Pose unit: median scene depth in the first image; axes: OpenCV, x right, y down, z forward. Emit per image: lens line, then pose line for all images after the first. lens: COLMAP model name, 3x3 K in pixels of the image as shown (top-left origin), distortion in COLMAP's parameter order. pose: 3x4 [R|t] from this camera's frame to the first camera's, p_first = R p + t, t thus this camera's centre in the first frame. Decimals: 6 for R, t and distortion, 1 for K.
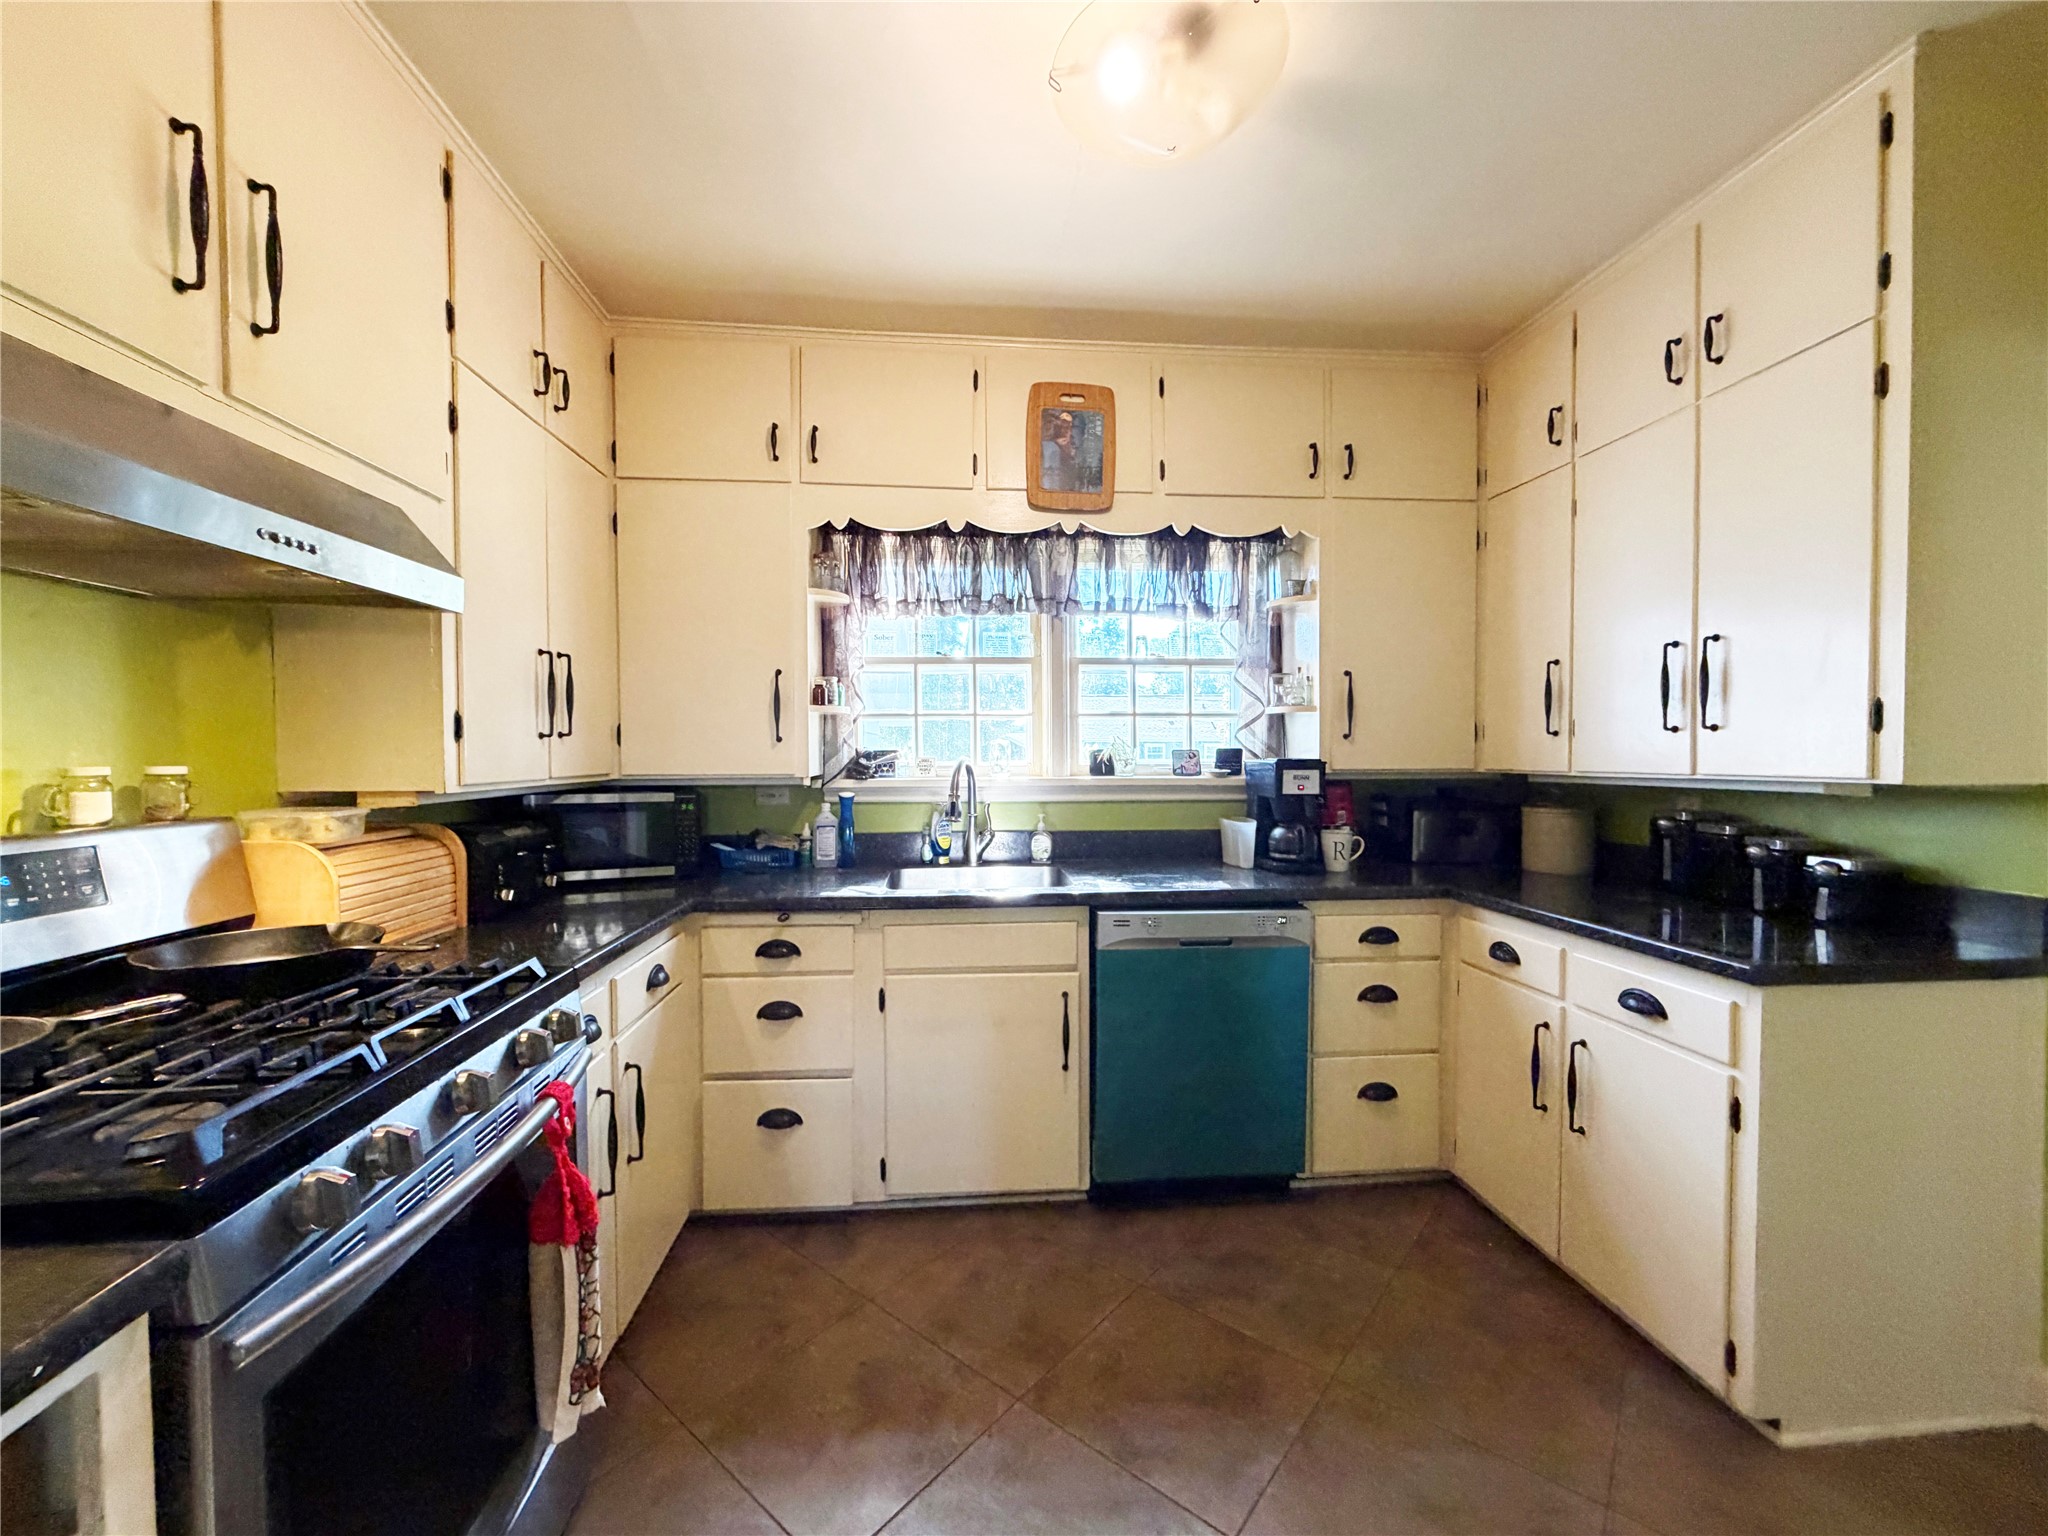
lens RADIAL K [[815.0, 0, 1019.1], [0, 815.0, 766.9], [0, 0, 1]] dist [0.001181, 0.000036]
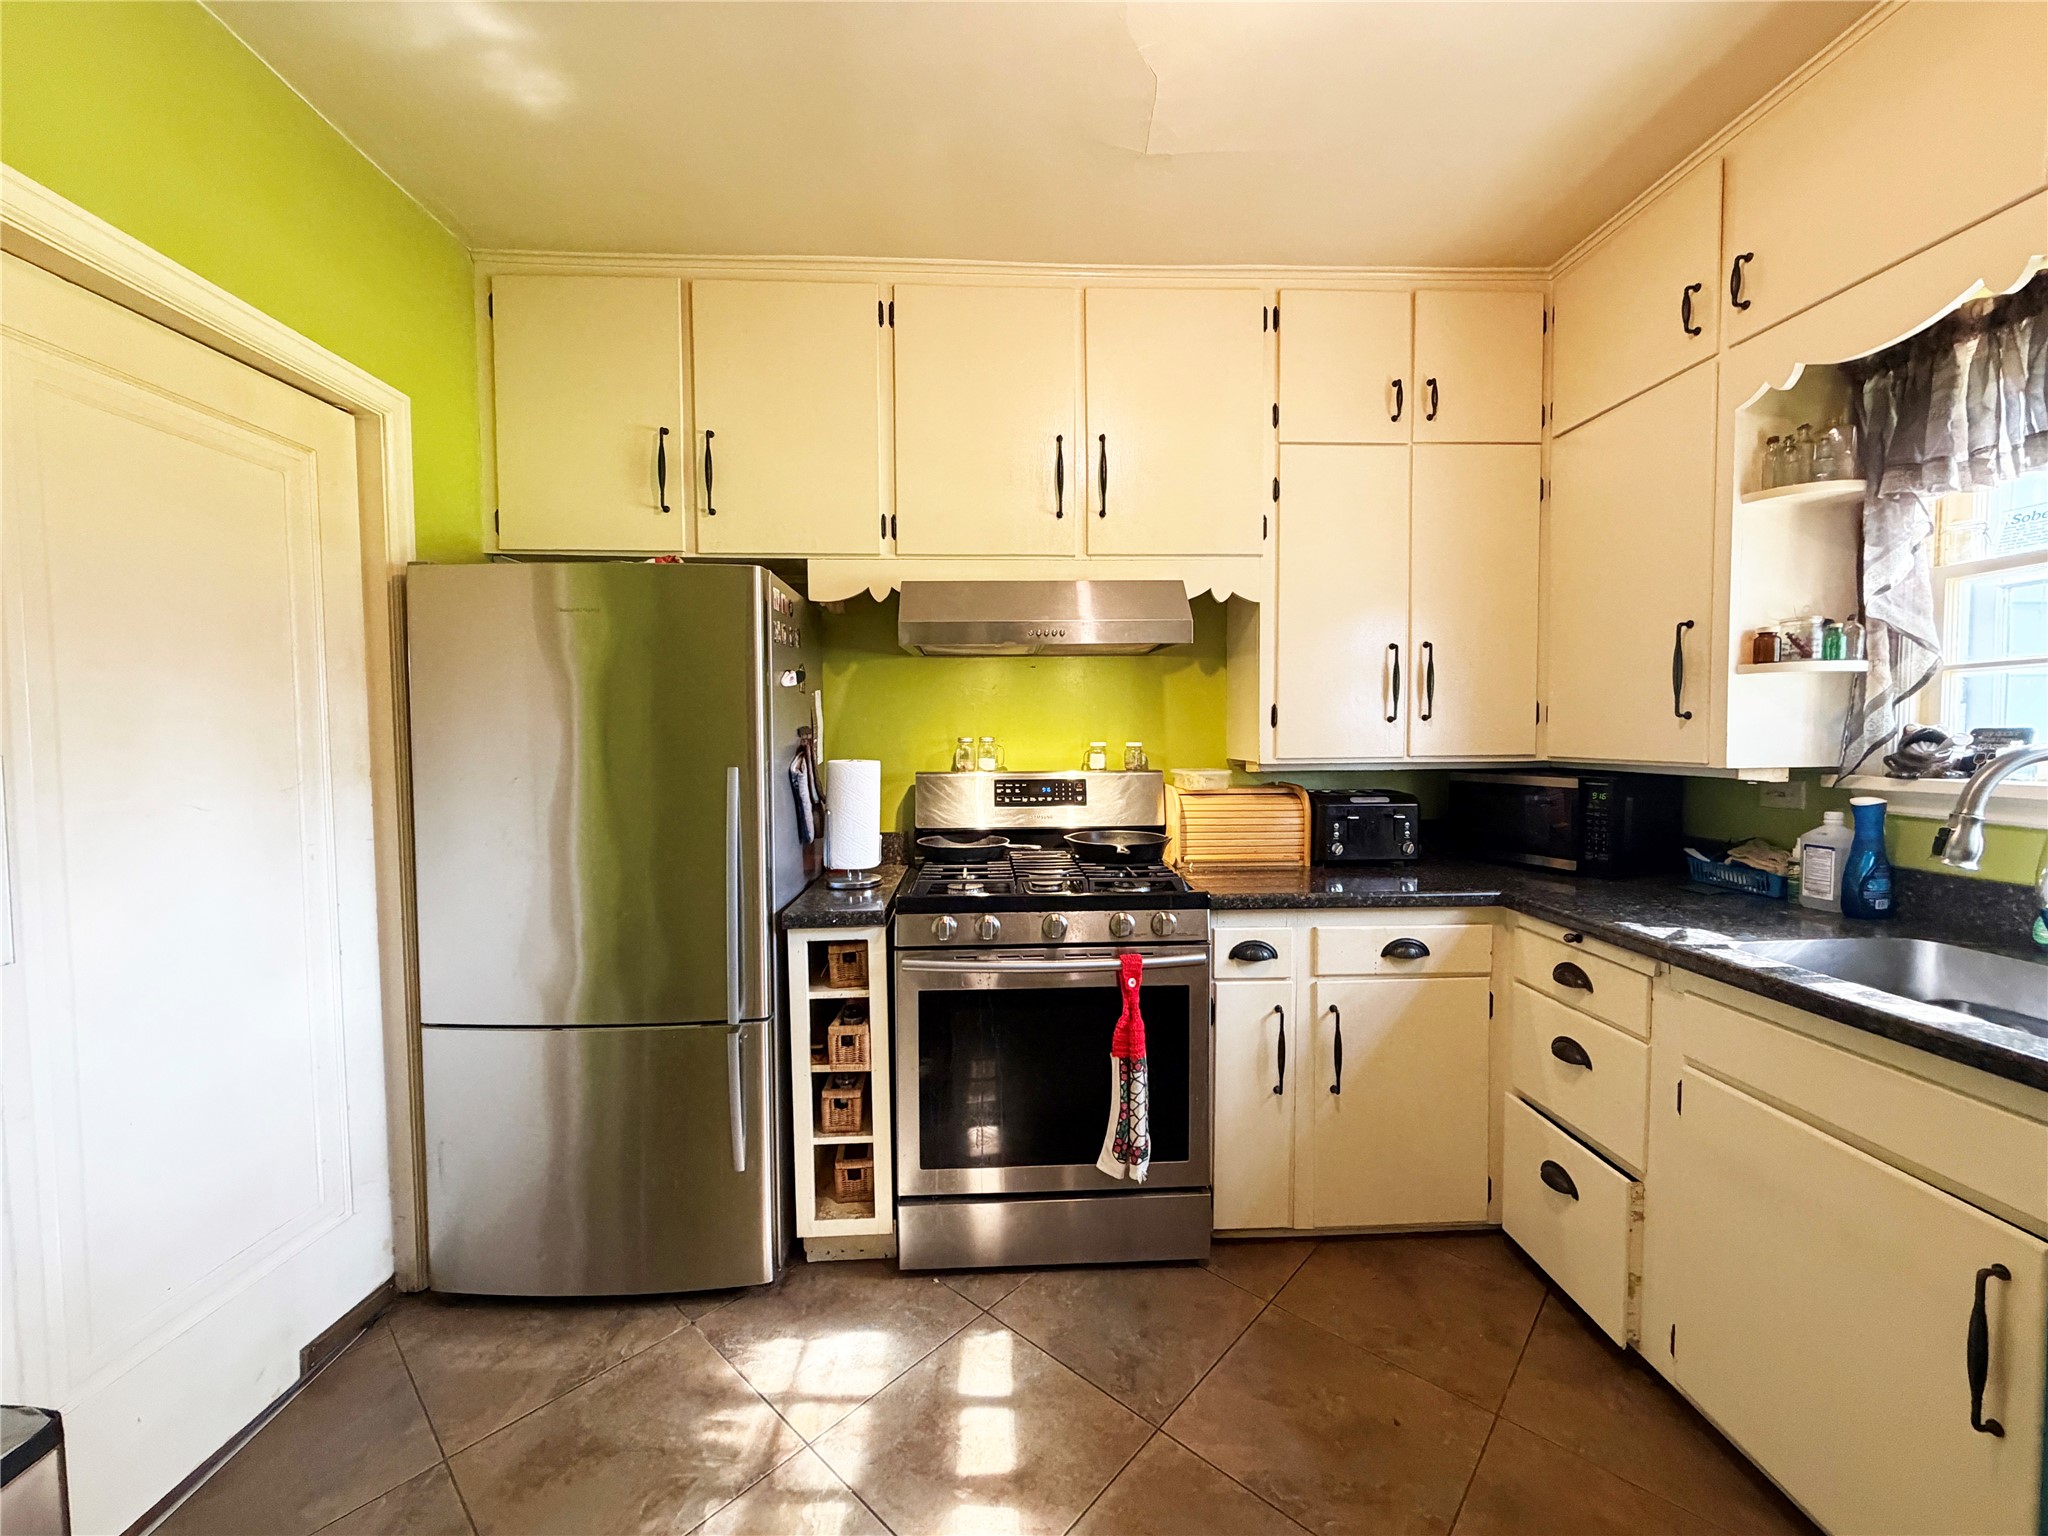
lens RADIAL K [[815.0, 0, 1021.2], [0, 815.0, 767.6], [0, 0, 1]] dist [0.001181, 0.000036]
pose [[-0.049046, 0.046869, -0.997696, 0.534842], [-0.010054, 0.998825, 0.047416, -0.017225], [0.998746, 0.012356, -0.048517, 0.486301]]
